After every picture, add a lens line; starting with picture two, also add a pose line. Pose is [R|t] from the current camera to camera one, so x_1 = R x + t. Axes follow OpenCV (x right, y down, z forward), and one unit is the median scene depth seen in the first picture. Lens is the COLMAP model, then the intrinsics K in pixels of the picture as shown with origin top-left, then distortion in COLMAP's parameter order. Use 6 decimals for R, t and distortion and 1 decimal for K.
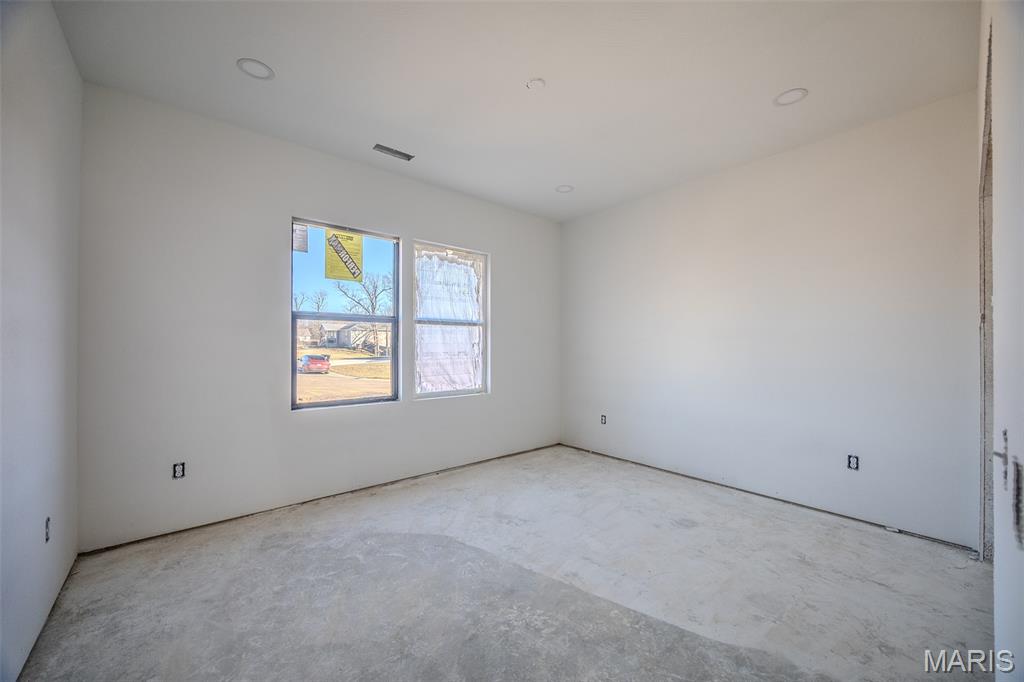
lens RADIAL K [[388.0, 0, 517.3], [0, 388.0, 343.2], [0, 0, 1]] dist [0.000706, 0.000193]
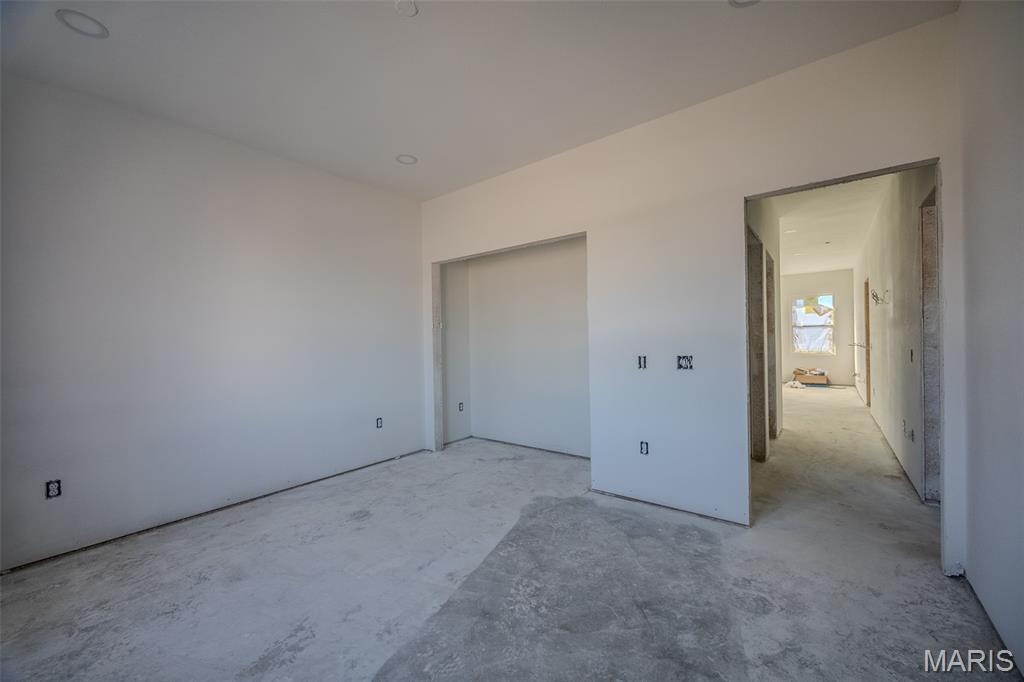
lens RADIAL K [[389.4, 0, 514.6], [0, 389.4, 341.6], [0, 0, 1]] dist [-0.002953, -0.000169]
pose [[-0.181550, 0.000189, 0.983382, -0.794225], [0.016787, 0.999855, 0.002907, 0.015578], [-0.983238, 0.017036, -0.181527, 0.961343]]
